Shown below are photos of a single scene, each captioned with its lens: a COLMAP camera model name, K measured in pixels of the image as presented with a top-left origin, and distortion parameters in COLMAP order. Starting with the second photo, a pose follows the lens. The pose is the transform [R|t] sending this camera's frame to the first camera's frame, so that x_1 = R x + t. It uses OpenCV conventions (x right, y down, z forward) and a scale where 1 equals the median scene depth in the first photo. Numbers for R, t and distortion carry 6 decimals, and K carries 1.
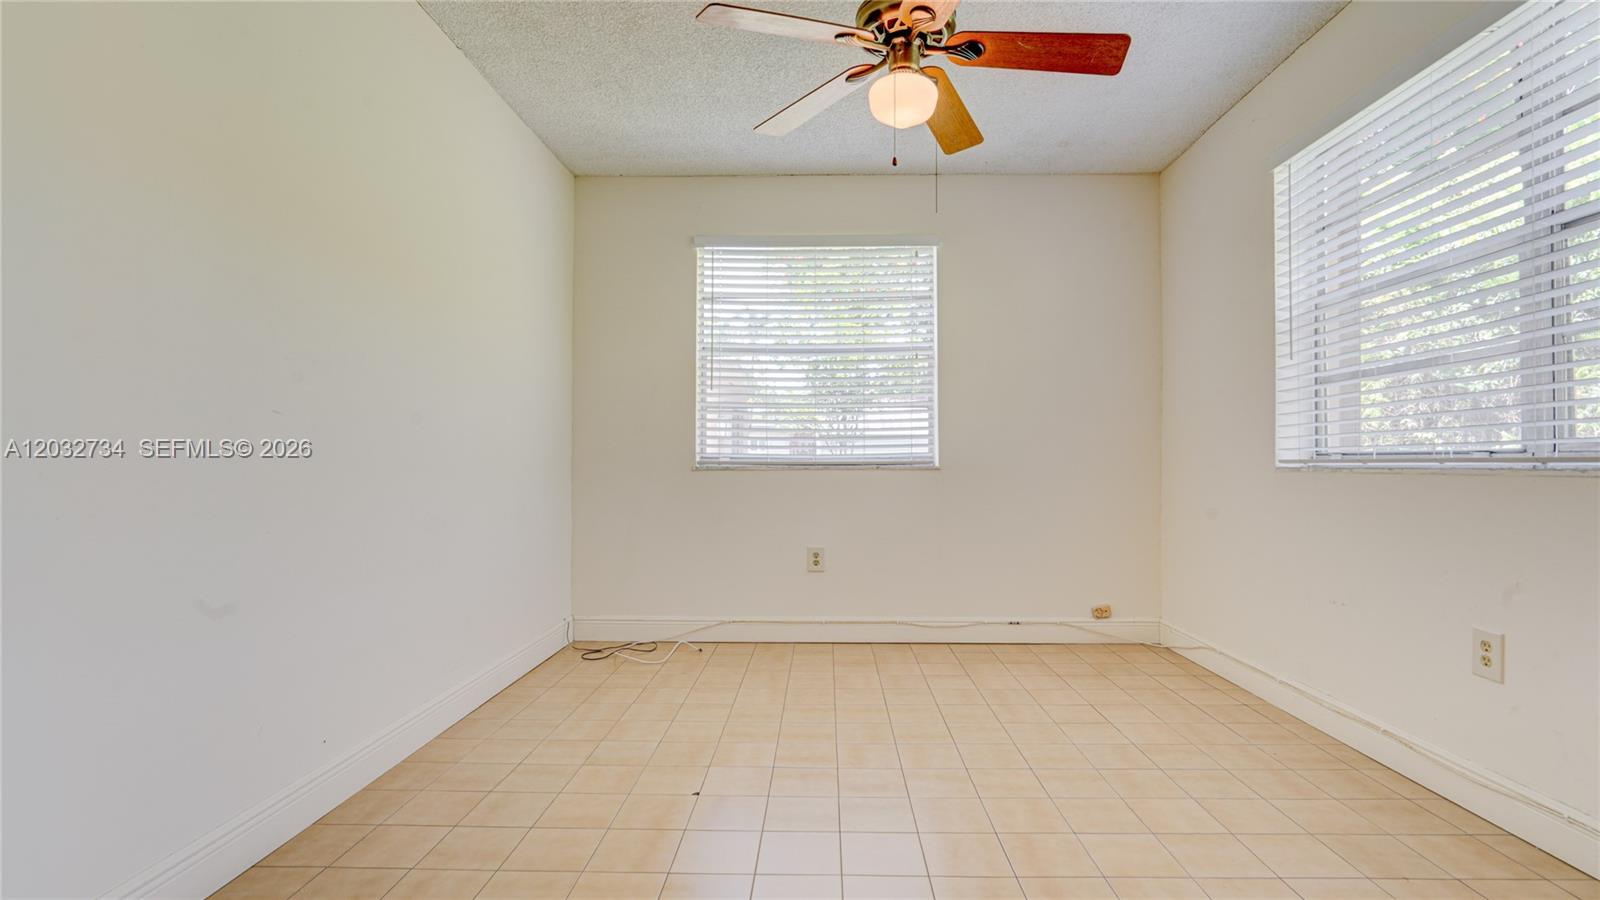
lens RADIAL K [[821.5, 0, 796.5], [0, 821.5, 443.2], [0, 0, 1]] dist [-0.052643, 0.000431]
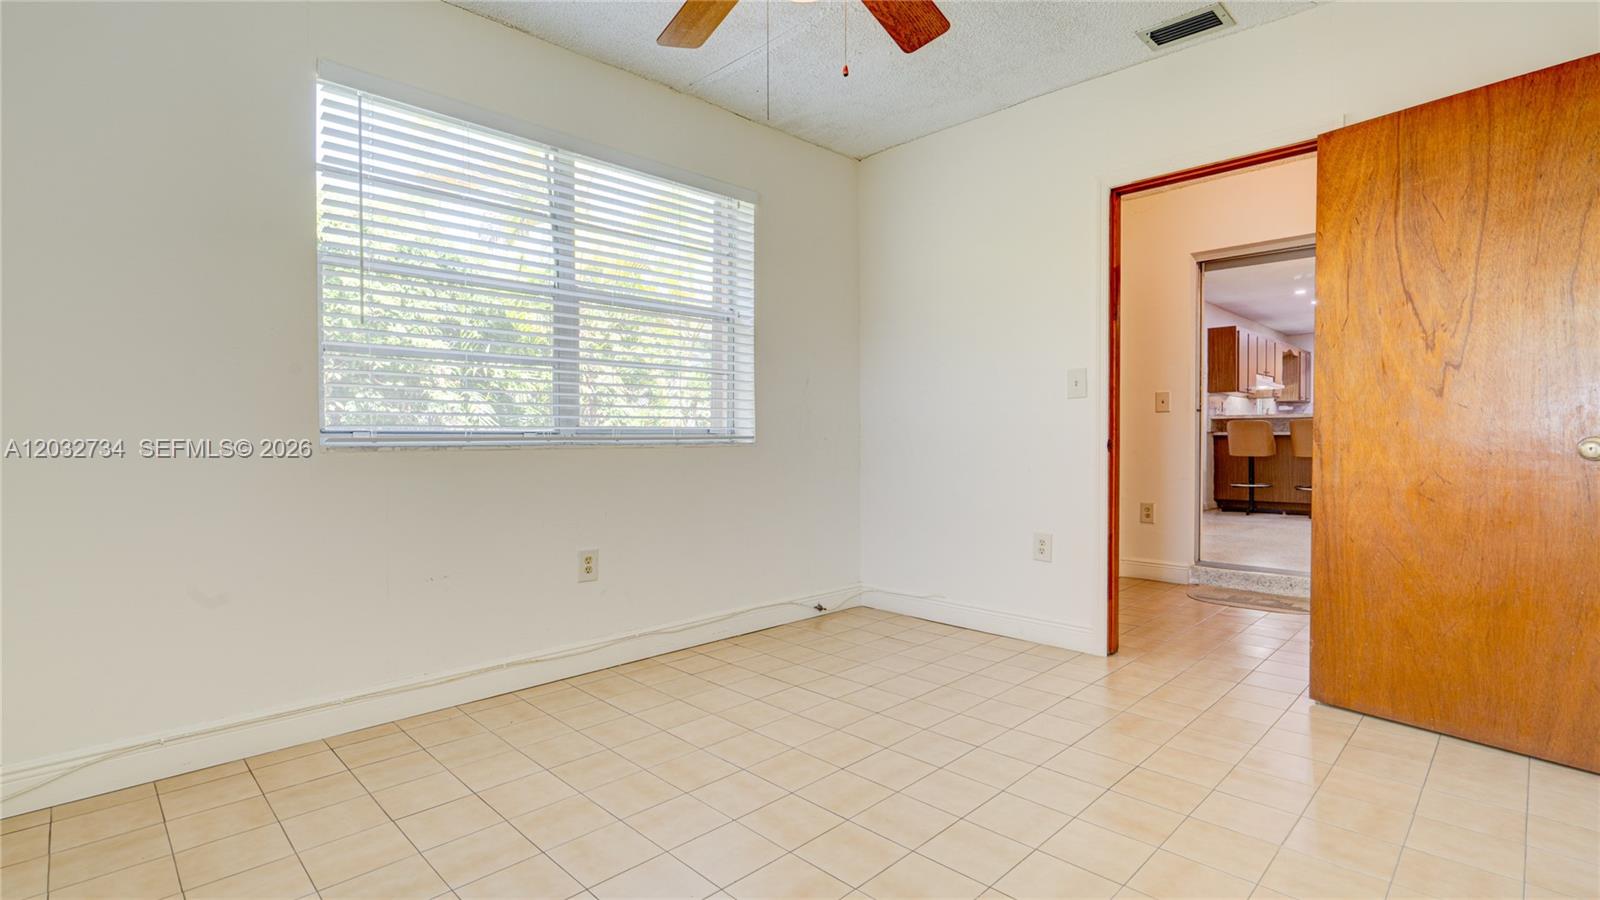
lens RADIAL K [[727.8, 0, 808.2], [0, 727.8, 444.9], [0, 0, 1]] dist [-0.006174, 0.003537]
pose [[-0.737844, -0.010914, 0.674883, -0.358753], [-0.012105, 0.999922, 0.002935, 0.021926], [-0.674862, -0.006004, -0.737919, 1.599851]]
